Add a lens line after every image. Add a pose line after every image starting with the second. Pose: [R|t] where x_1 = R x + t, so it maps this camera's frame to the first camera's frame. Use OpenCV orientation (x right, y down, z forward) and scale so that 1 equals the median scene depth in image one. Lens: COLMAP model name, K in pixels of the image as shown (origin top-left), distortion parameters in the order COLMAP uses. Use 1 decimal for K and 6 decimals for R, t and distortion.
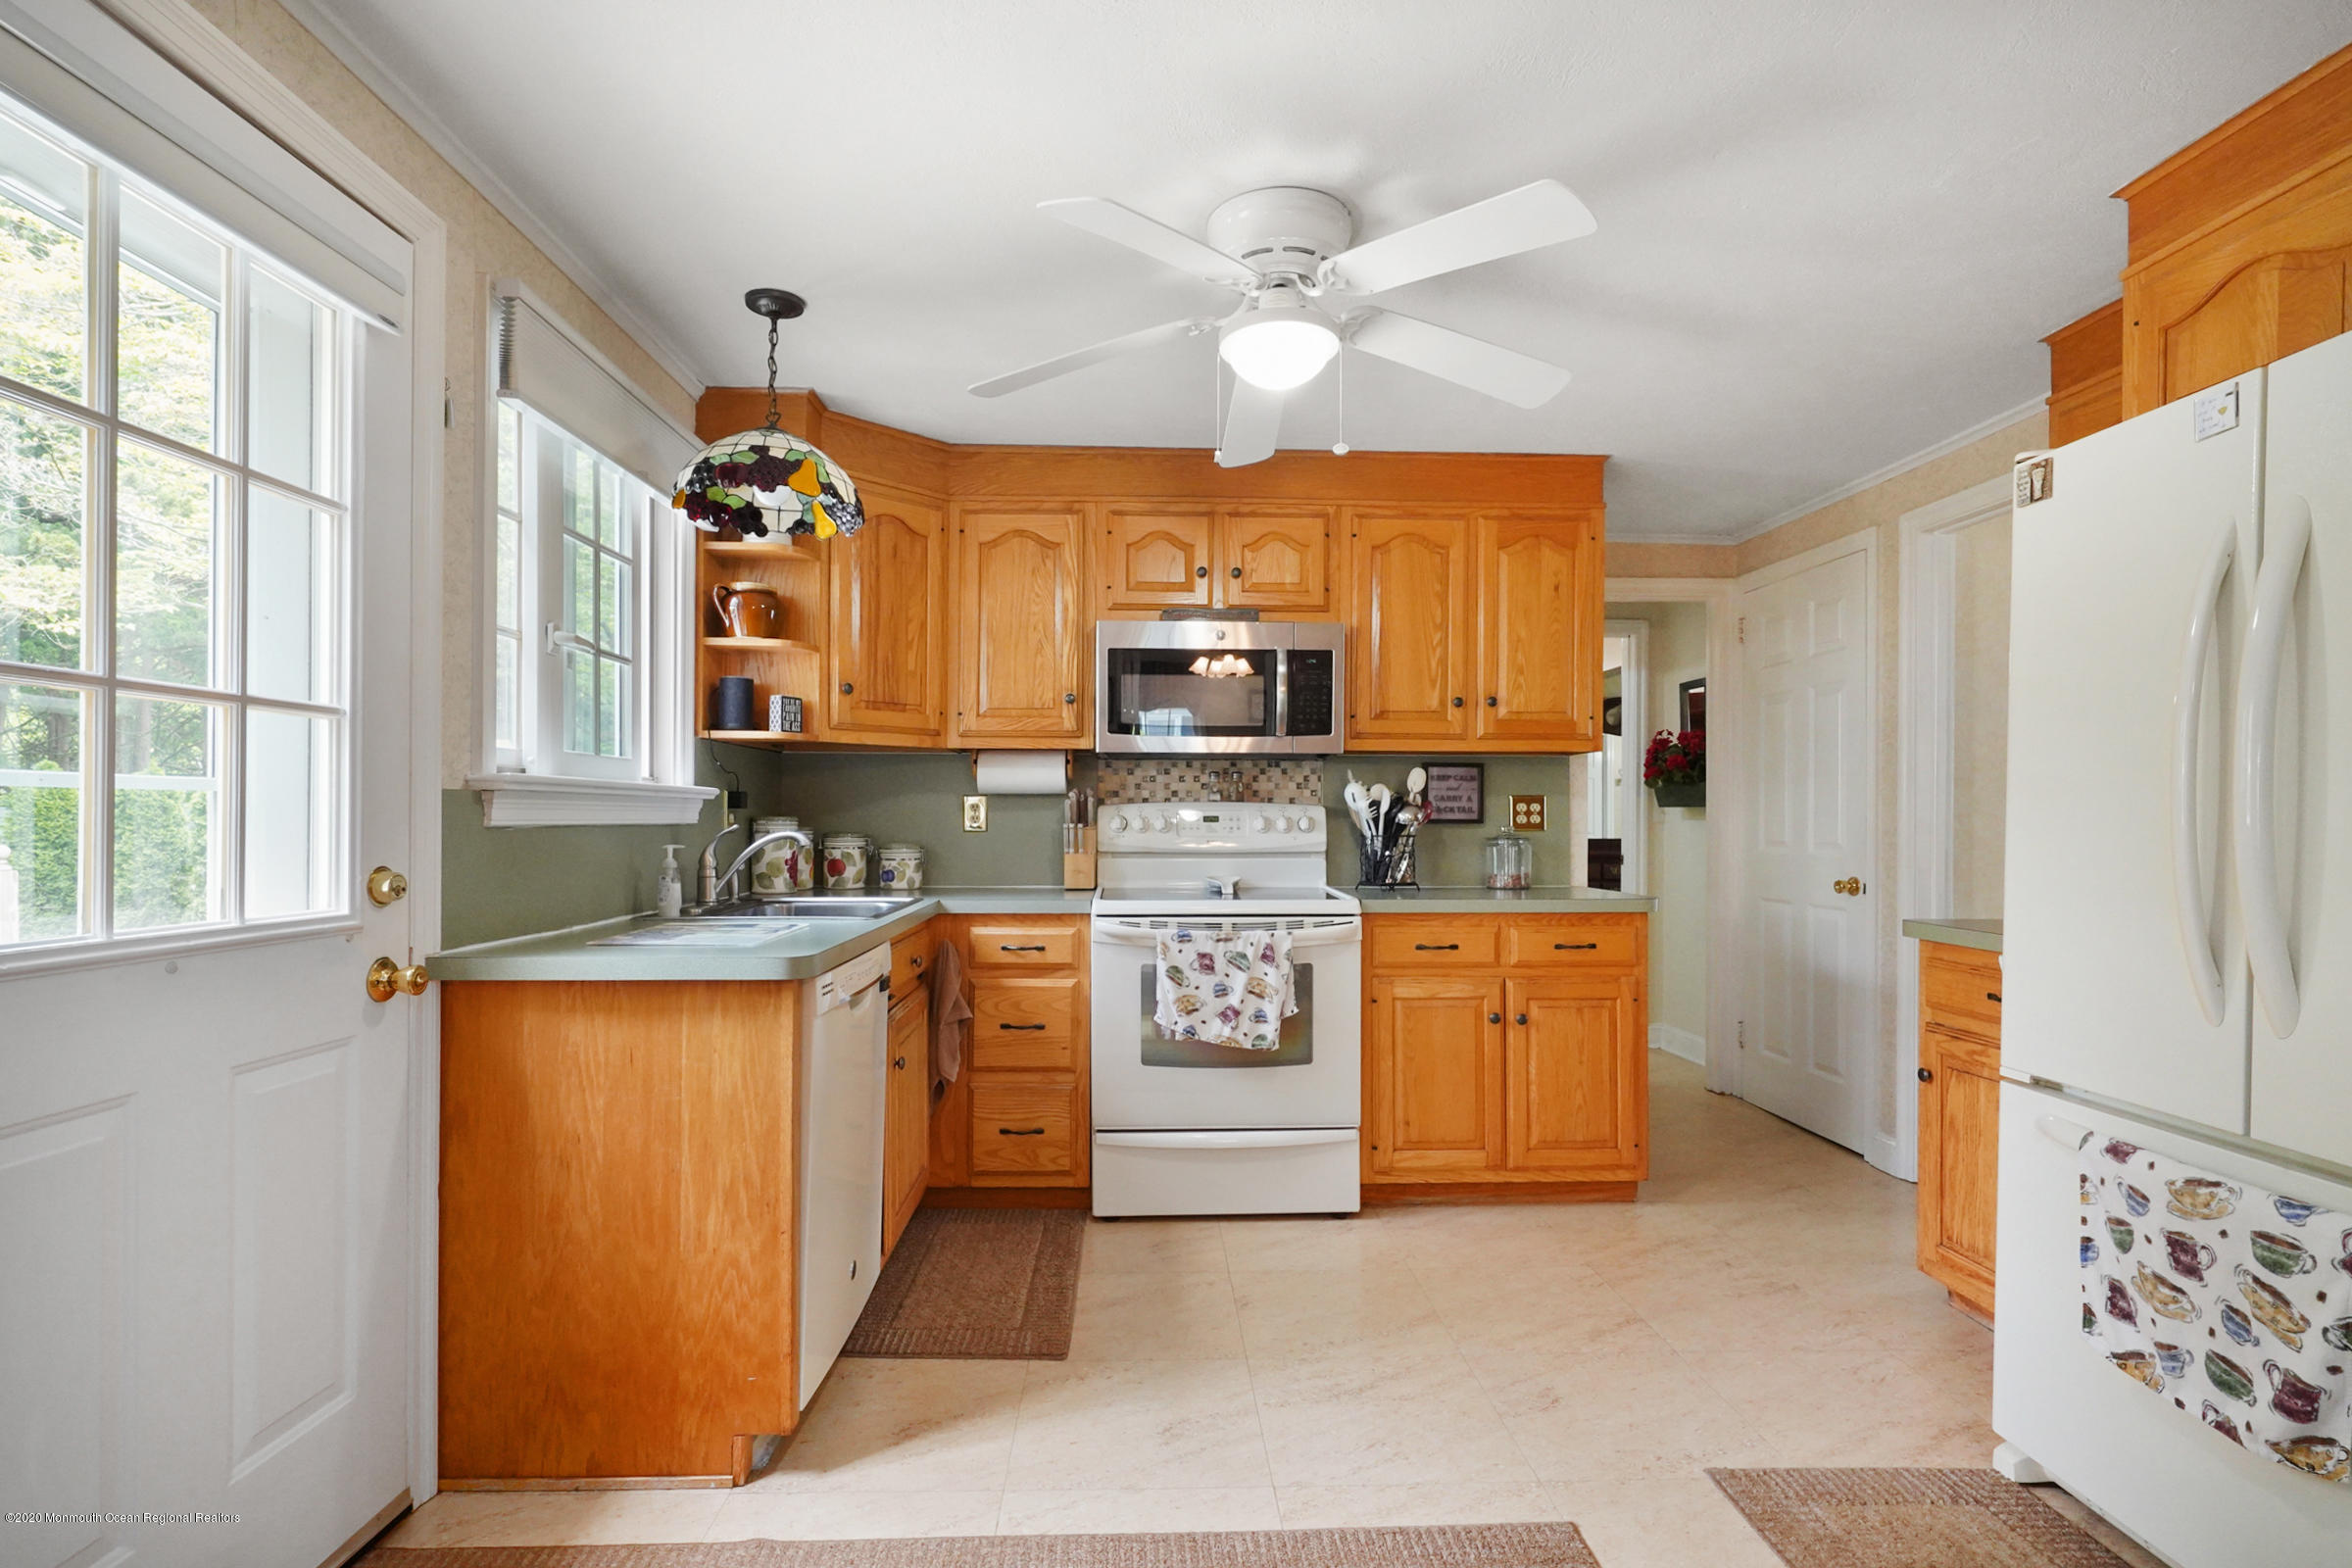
lens RADIAL K [[1110.6, 0, 1184.8], [0, 1110.6, 792.5], [0, 0, 1]] dist [-0.001831, 0.000911]
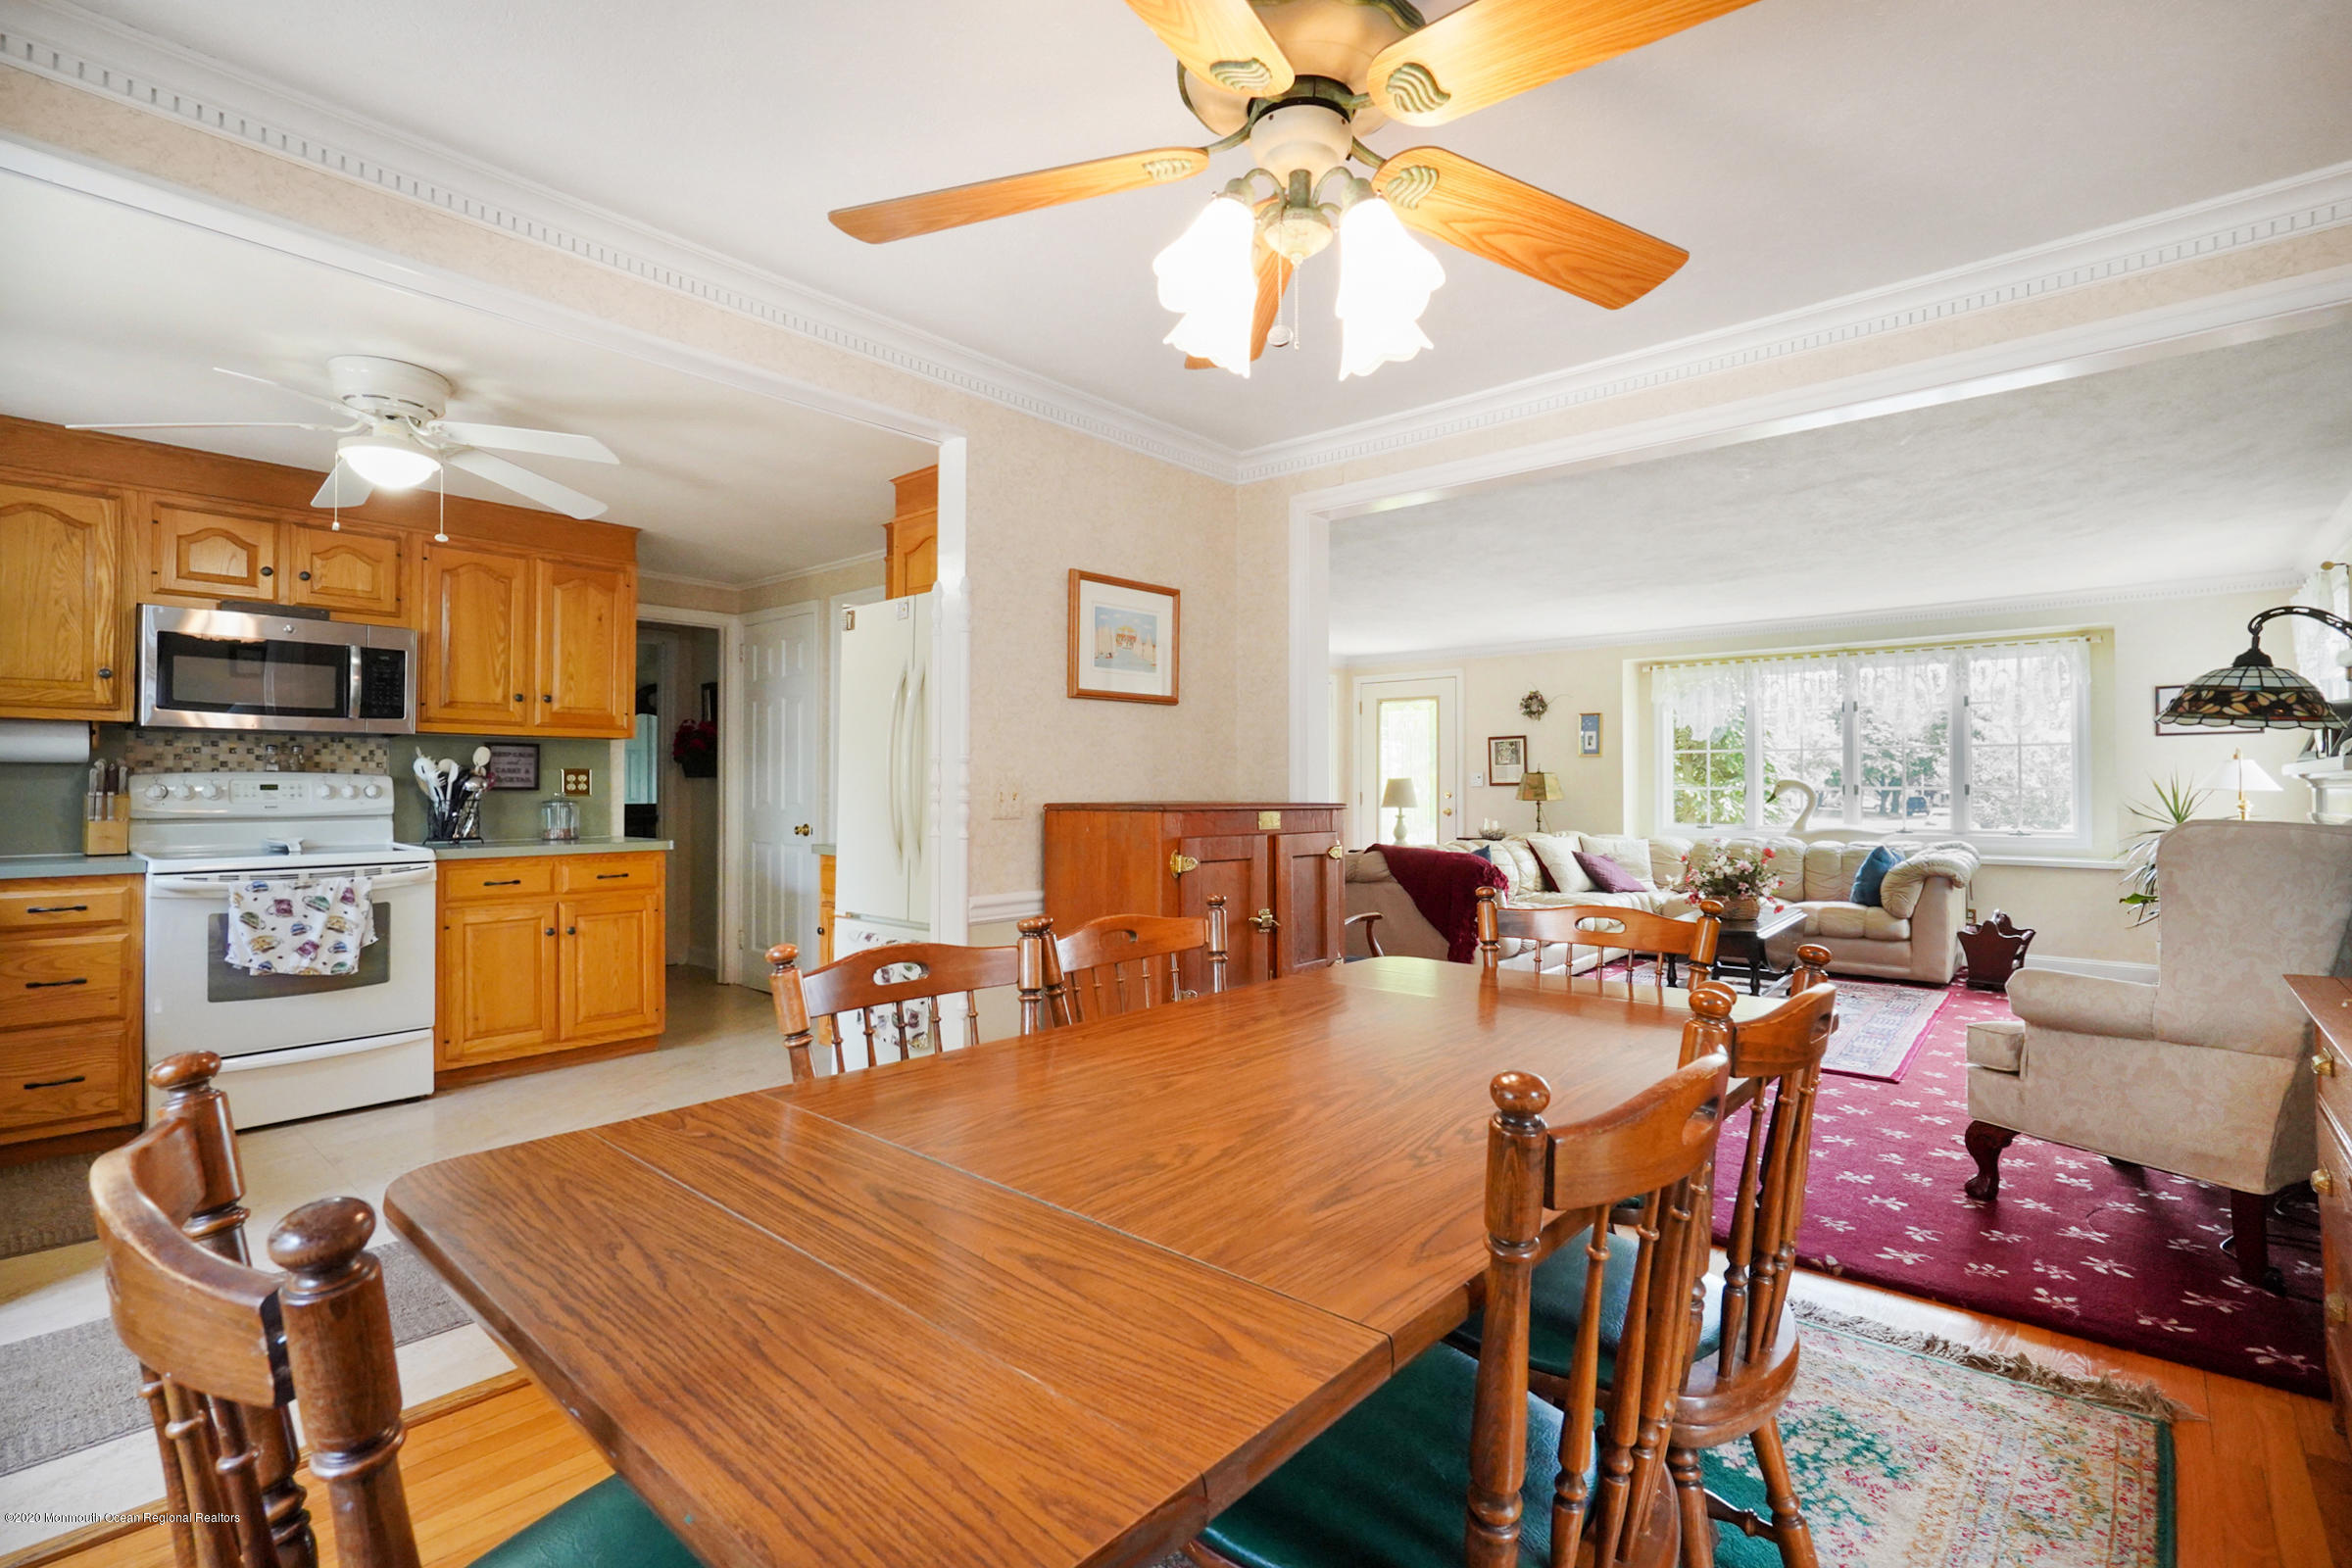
lens RADIAL K [[1110.6, 0, 1184.8], [0, 1110.6, 792.5], [0, 0, 1]] dist [-0.001831, 0.000911]
pose [[0.694081, -0.005262, 0.719878, -0.152957], [-0.014421, 0.999671, 0.021211, -0.008643], [-0.719753, -0.025104, 0.693776, -0.480041]]
